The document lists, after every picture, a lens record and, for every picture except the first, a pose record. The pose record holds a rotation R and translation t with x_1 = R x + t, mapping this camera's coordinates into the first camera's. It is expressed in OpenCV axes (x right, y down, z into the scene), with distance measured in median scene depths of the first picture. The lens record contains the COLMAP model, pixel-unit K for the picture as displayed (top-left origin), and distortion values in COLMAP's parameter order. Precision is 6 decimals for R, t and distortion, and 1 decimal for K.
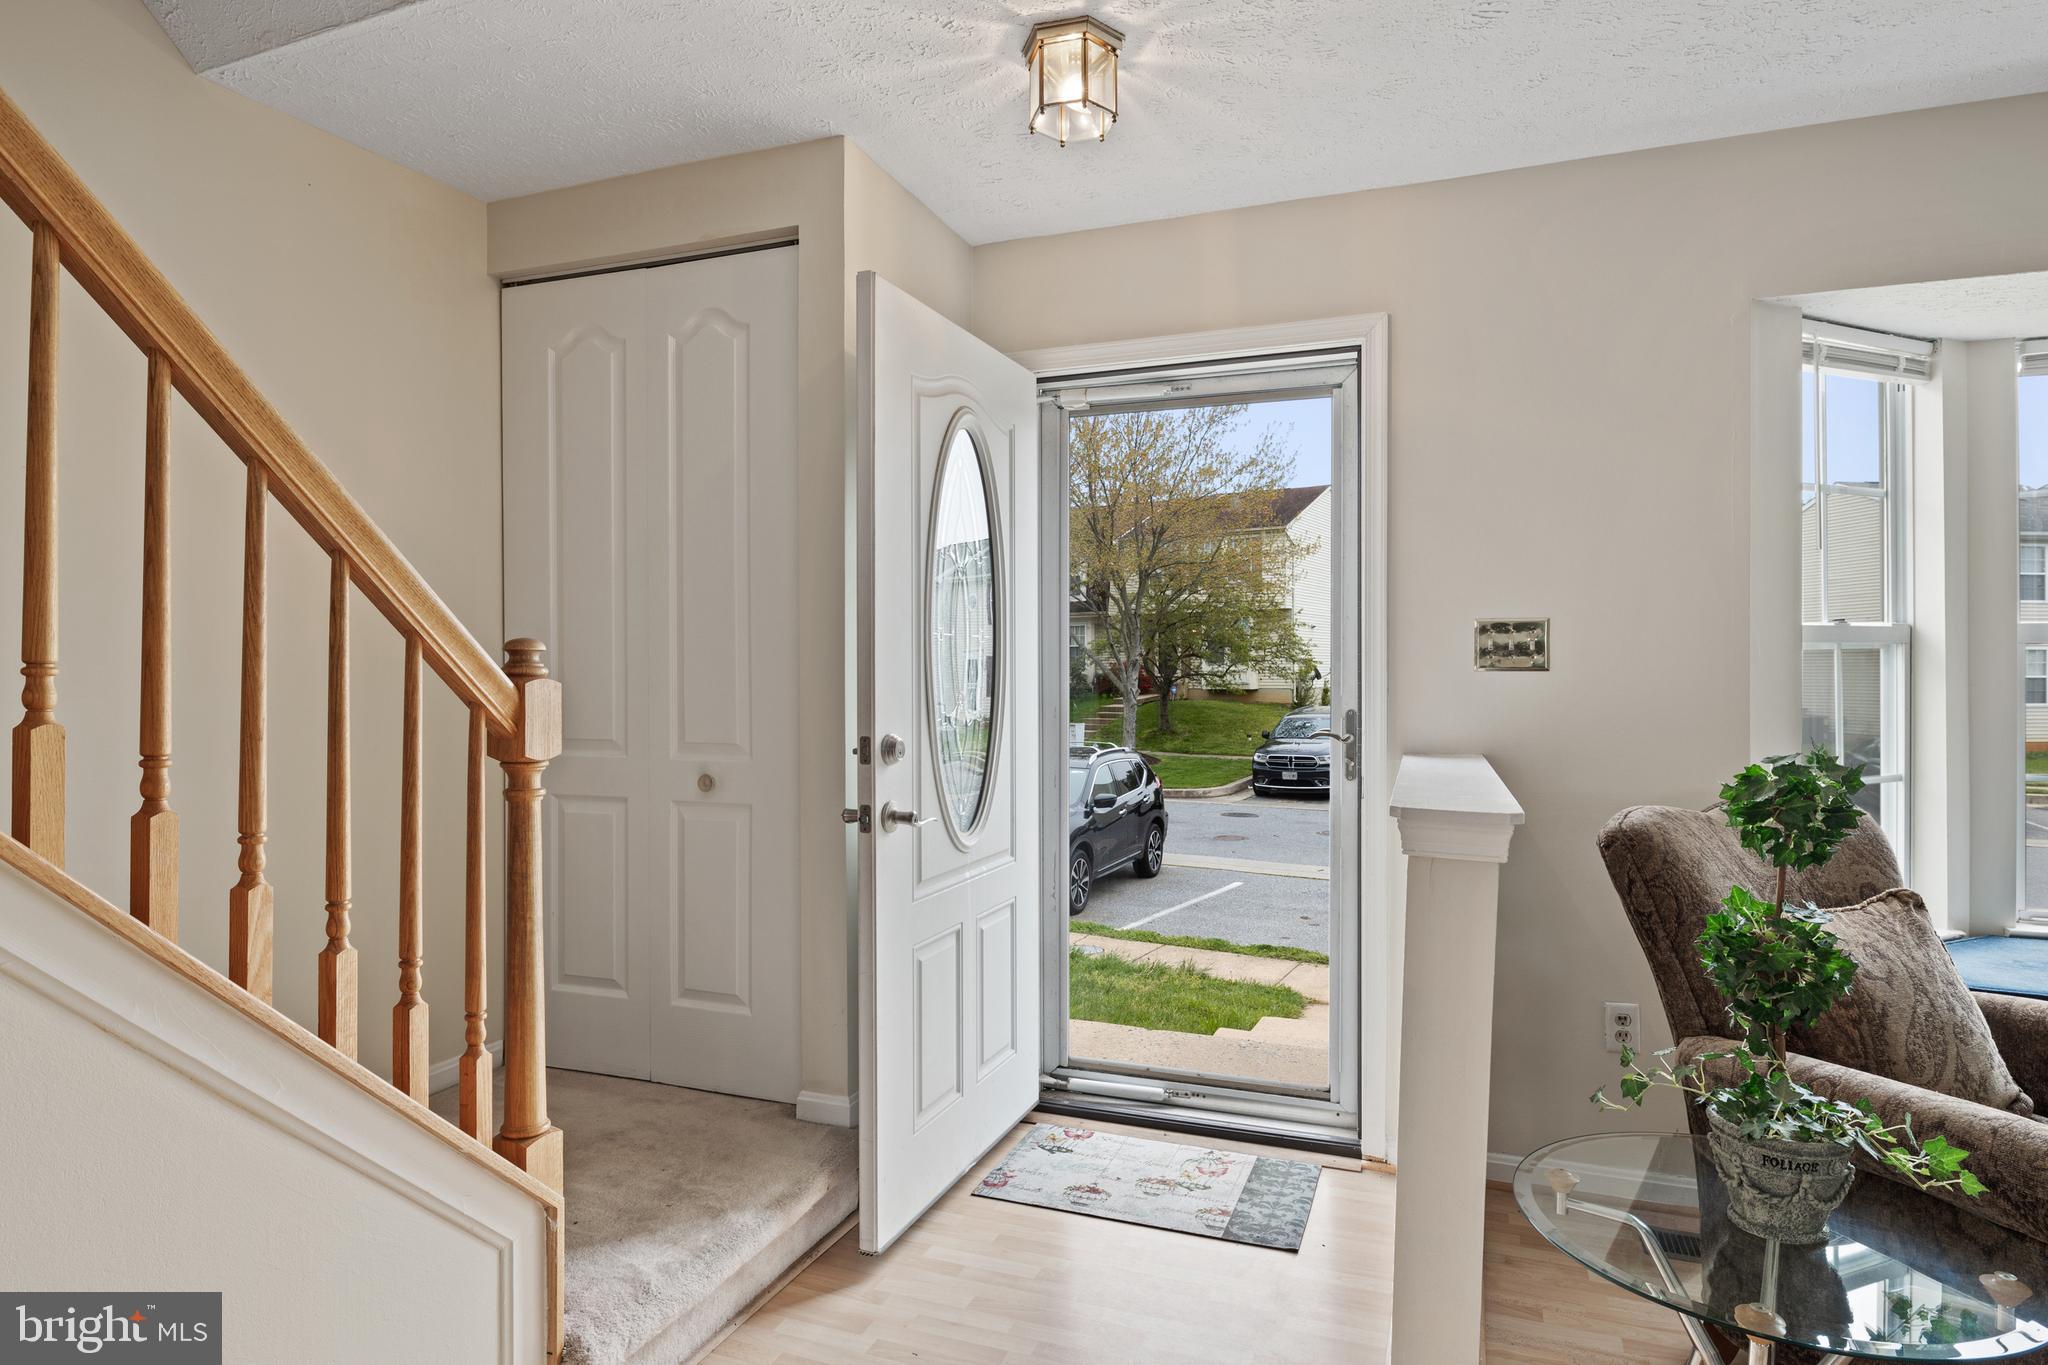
lens RADIAL K [[1146.4, 0, 1022.6], [0, 1146.4, 669.9], [0, 0, 1]] dist [0.004901, -0.000101]
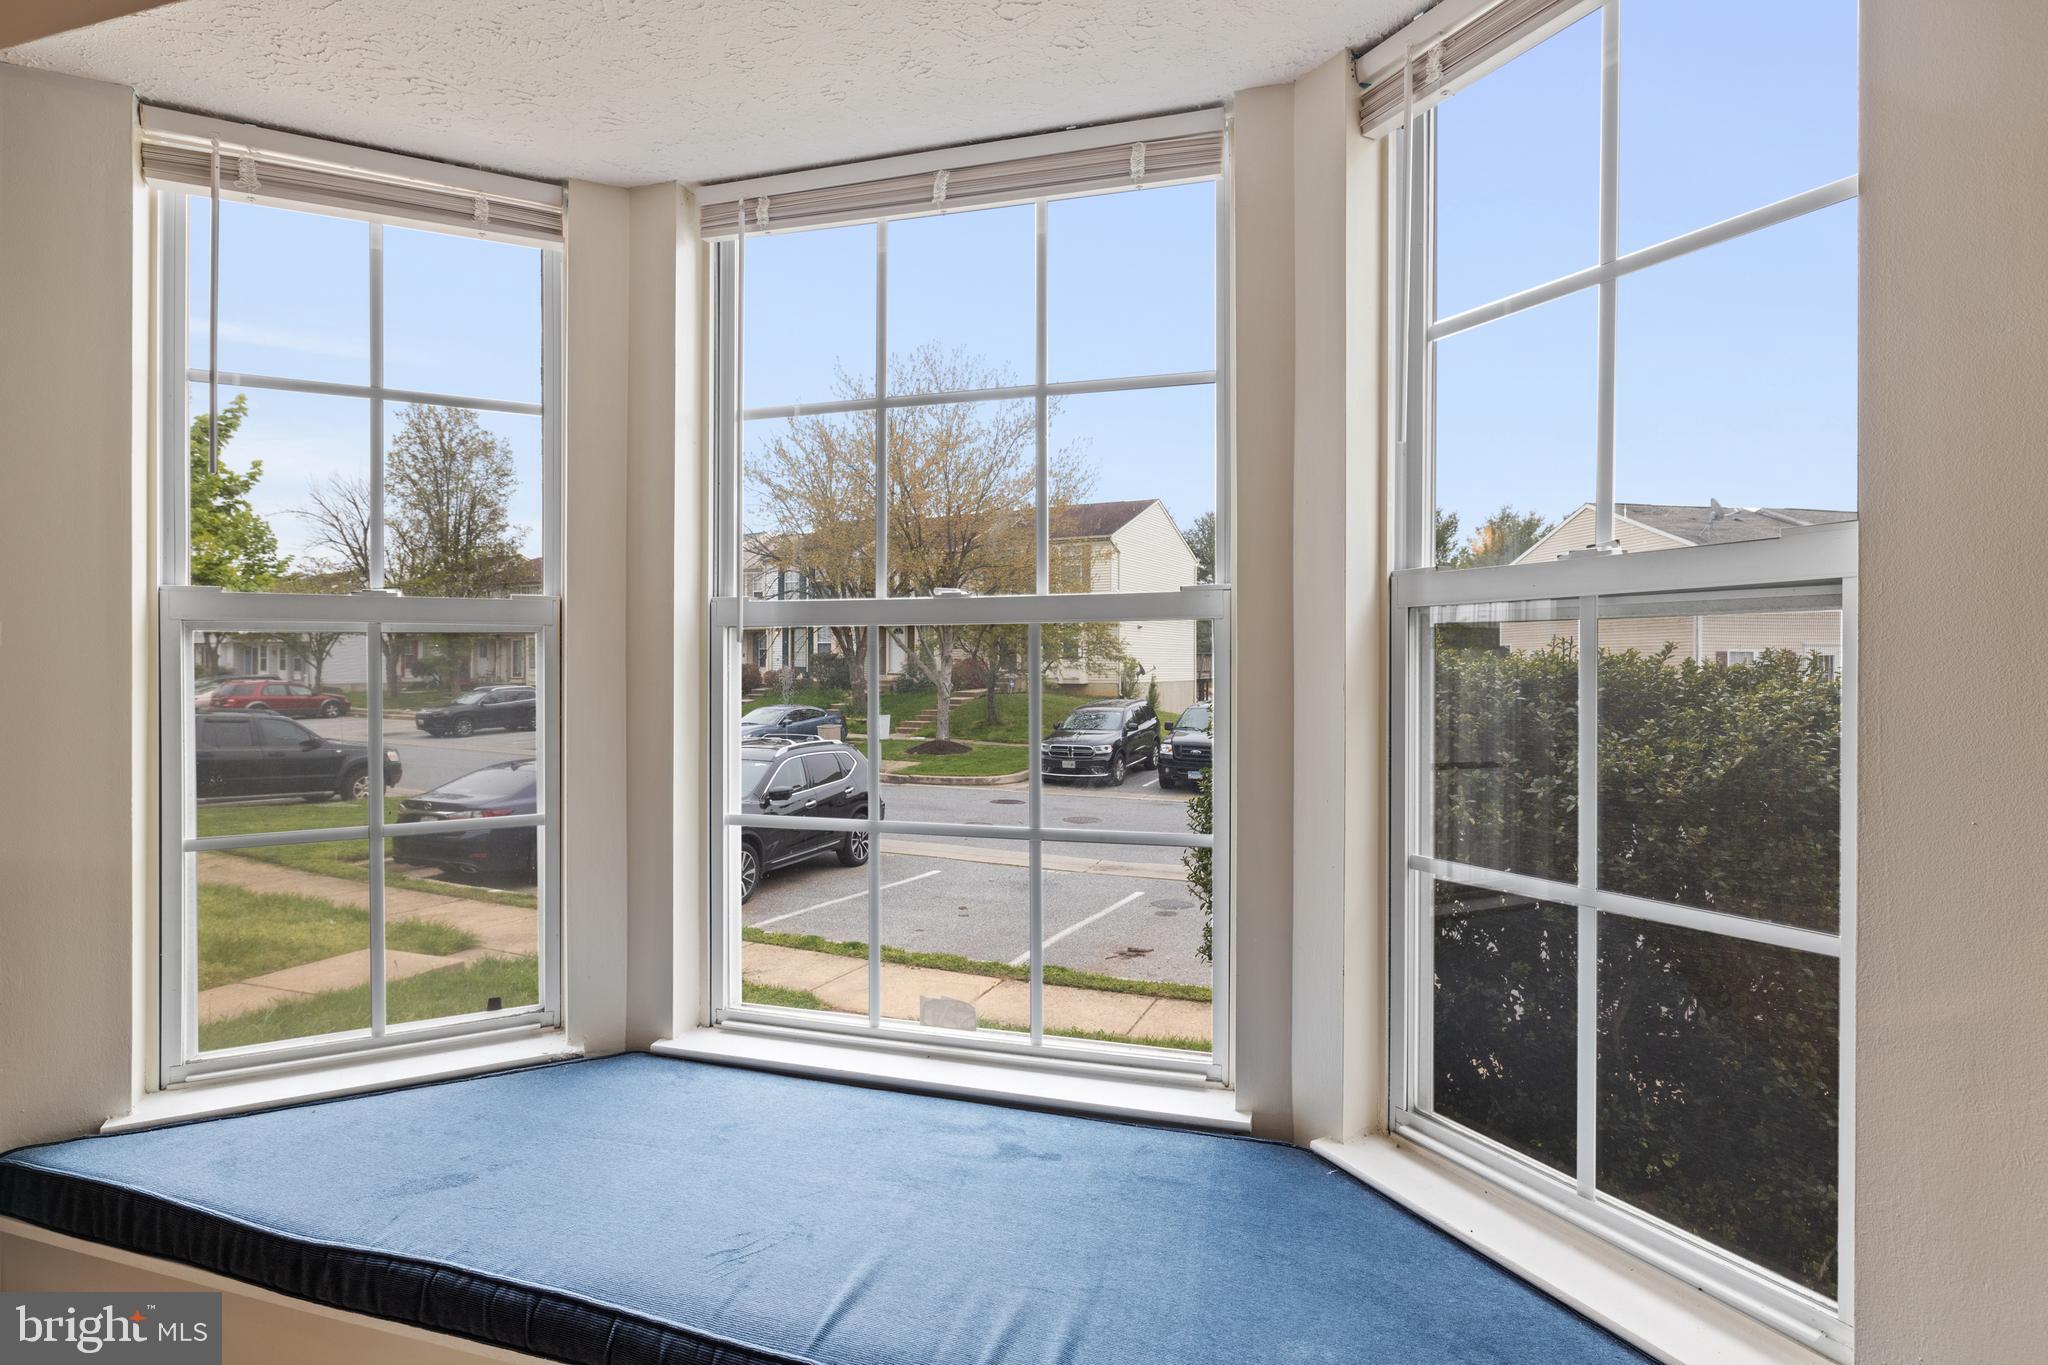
lens RADIAL K [[1019.4, 0, 1024.0], [0, 1019.4, 682.5], [0, 0, 1]] dist [-0.013647, -0.000086]
pose [[0.997967, 0.003930, 0.063606, 1.027658], [-0.004988, 0.999852, 0.016485, -0.002363], [-0.063532, -0.016769, 0.997839, 0.381563]]
